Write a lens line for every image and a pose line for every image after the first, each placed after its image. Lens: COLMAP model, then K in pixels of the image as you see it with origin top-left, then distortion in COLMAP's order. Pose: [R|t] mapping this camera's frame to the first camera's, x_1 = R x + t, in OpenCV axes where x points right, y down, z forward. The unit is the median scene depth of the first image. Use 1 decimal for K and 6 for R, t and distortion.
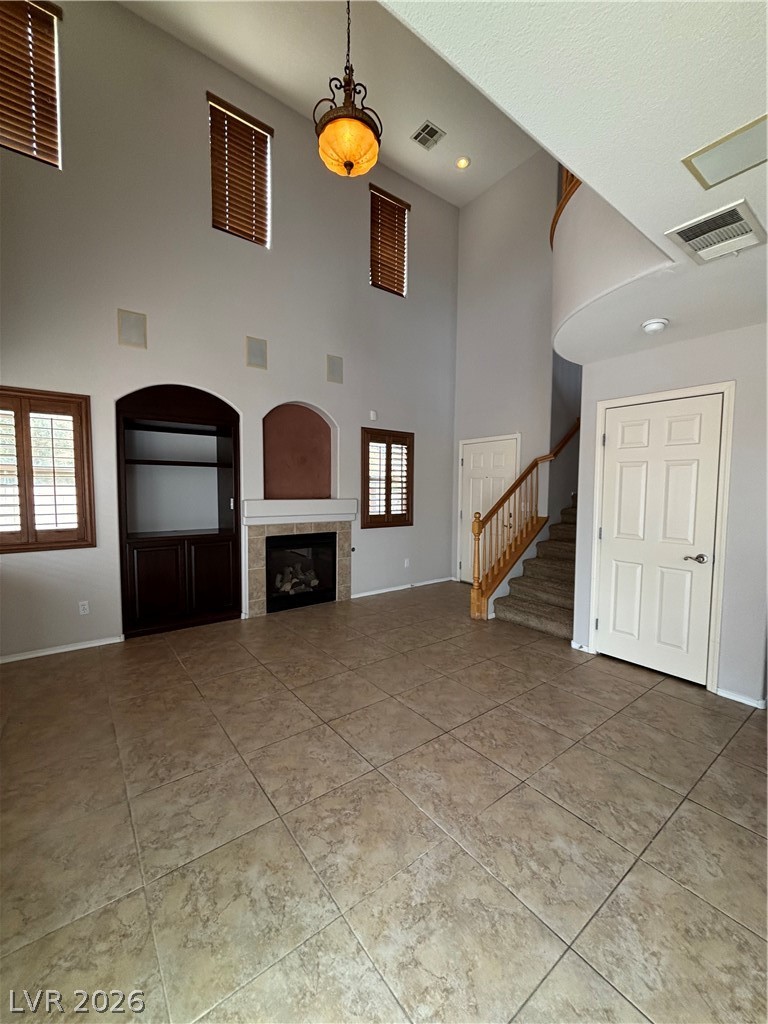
lens RADIAL K [[415.3, 0, 384.1], [0, 415.3, 508.6], [0, 0, 1]] dist [-0.002938, 0.001069]
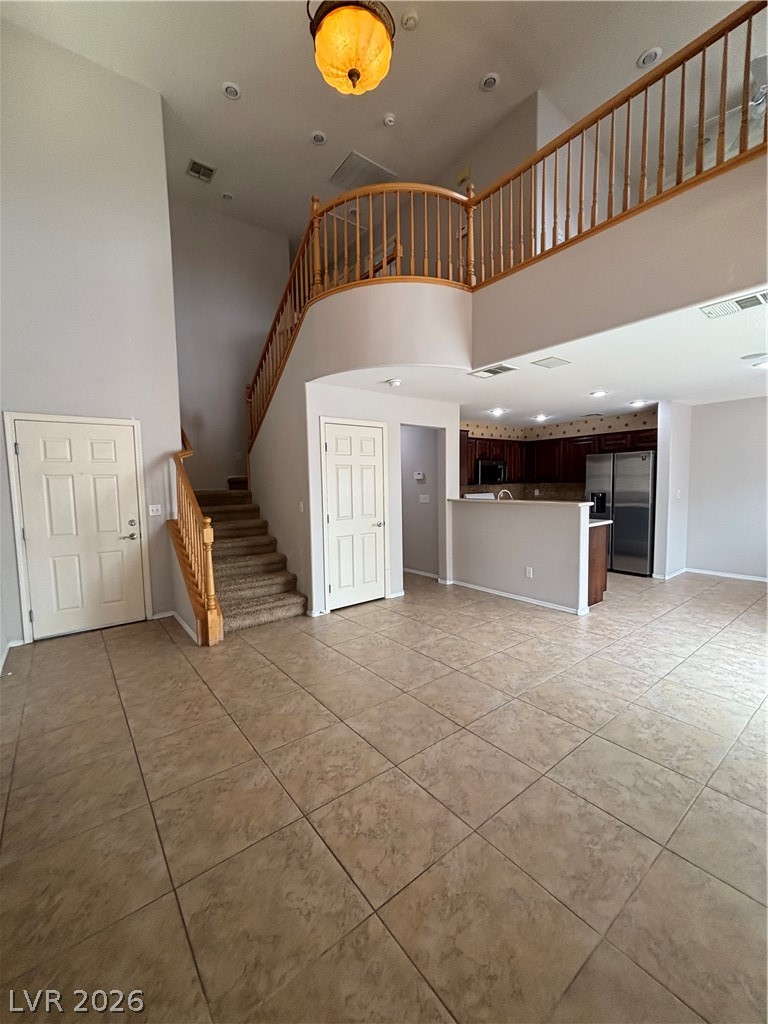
lens RADIAL K [[415.3, 0, 384.9], [0, 415.3, 509.0], [0, 0, 1]] dist [-0.002938, 0.001069]
pose [[-0.010456, -0.074632, 0.997156, -1.114692], [0.073263, 0.994474, 0.075200, -0.079651], [-0.997258, 0.073840, -0.004930, 1.201937]]
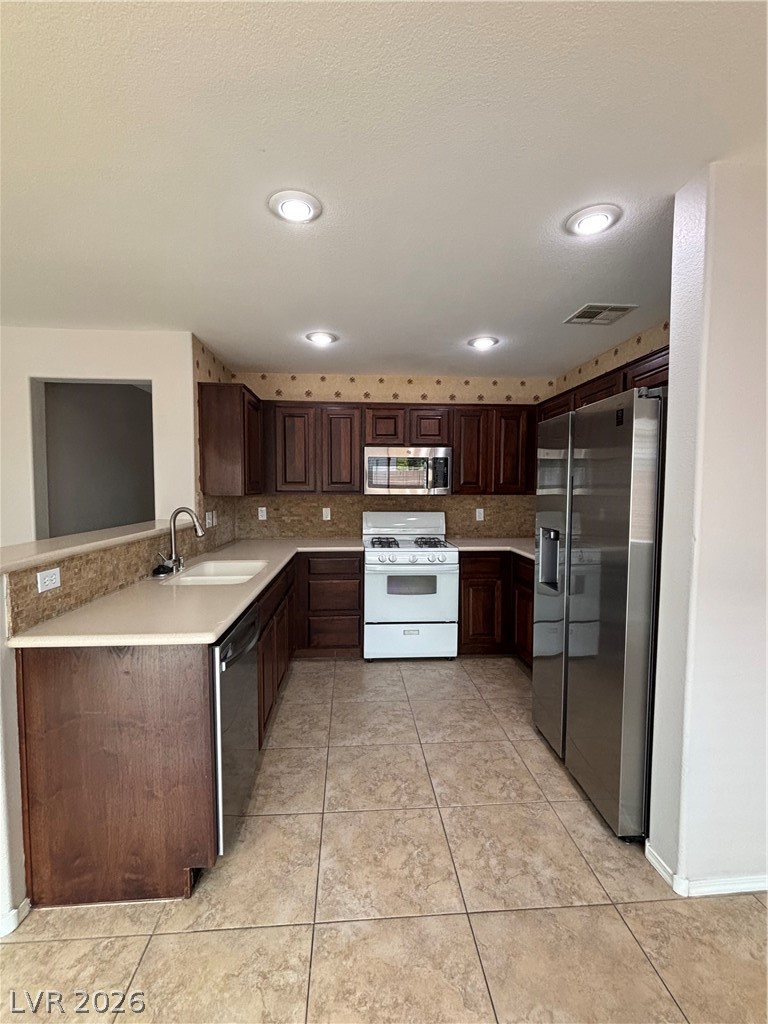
lens RADIAL K [[459.6, 0, 380.2], [0, 459.6, 513.1], [0, 0, 1]] dist [0.007936, -0.001564]
pose [[0.543743, -0.056220, 0.837367, 0.486127], [0.050255, 0.998144, 0.034381, 0.030748], [-0.837746, 0.023387, 0.545559, -0.444694]]
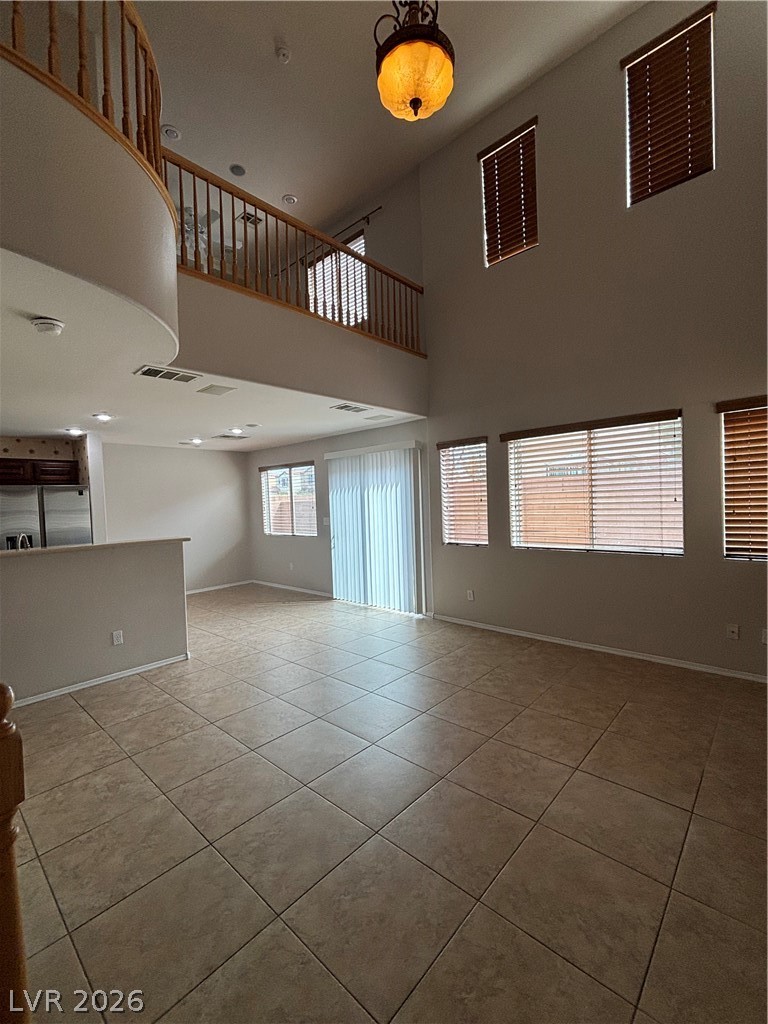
lens RADIAL K [[442.6, 0, 384.4], [0, 442.6, 508.9], [0, 0, 1]] dist [-0.000079, 0.000083]
pose [[-0.983529, 0.029154, -0.178386, 0.175926], [0.016329, 0.997202, 0.072947, -0.141382], [0.180014, 0.068833, -0.981253, 2.238594]]
